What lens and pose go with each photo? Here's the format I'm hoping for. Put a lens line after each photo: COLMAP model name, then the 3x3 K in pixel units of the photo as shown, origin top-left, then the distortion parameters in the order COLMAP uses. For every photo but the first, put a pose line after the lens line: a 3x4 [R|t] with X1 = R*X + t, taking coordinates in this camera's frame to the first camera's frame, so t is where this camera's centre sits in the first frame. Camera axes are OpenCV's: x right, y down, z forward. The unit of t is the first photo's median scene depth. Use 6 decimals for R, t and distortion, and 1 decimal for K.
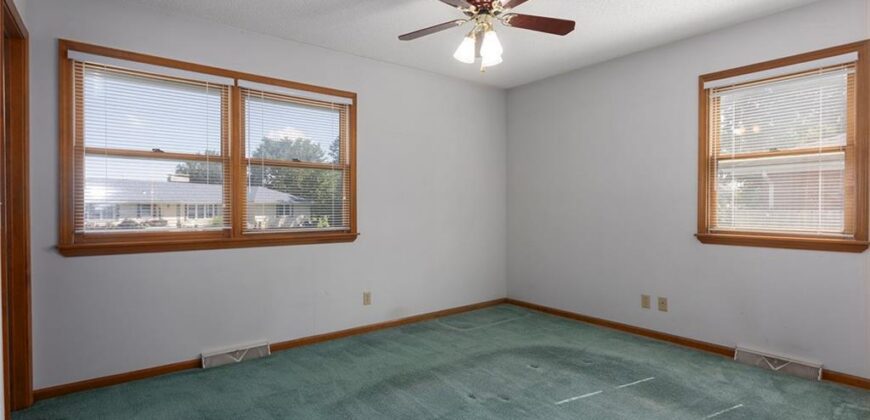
lens RADIAL K [[428.2, 0, 436.9], [0, 428.2, 215.9], [0, 0, 1]] dist [0.024369, 0.000661]
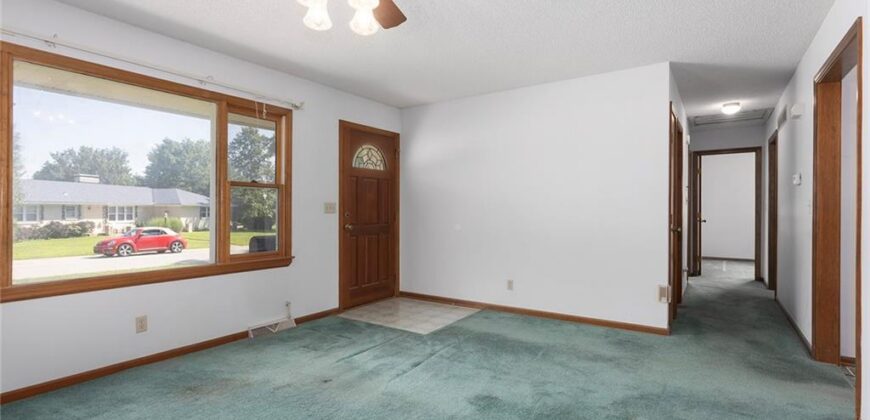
lens RADIAL K [[436.0, 0, 426.7], [0, 436.0, 210.1], [0, 0, 1]] dist [-0.001119, -0.000142]
pose [[0.942879, 0.006404, 0.333075, -0.228332], [0.000242, 0.999802, -0.019910, 0.002449], [-0.333137, 0.018853, 0.942690, -0.176093]]
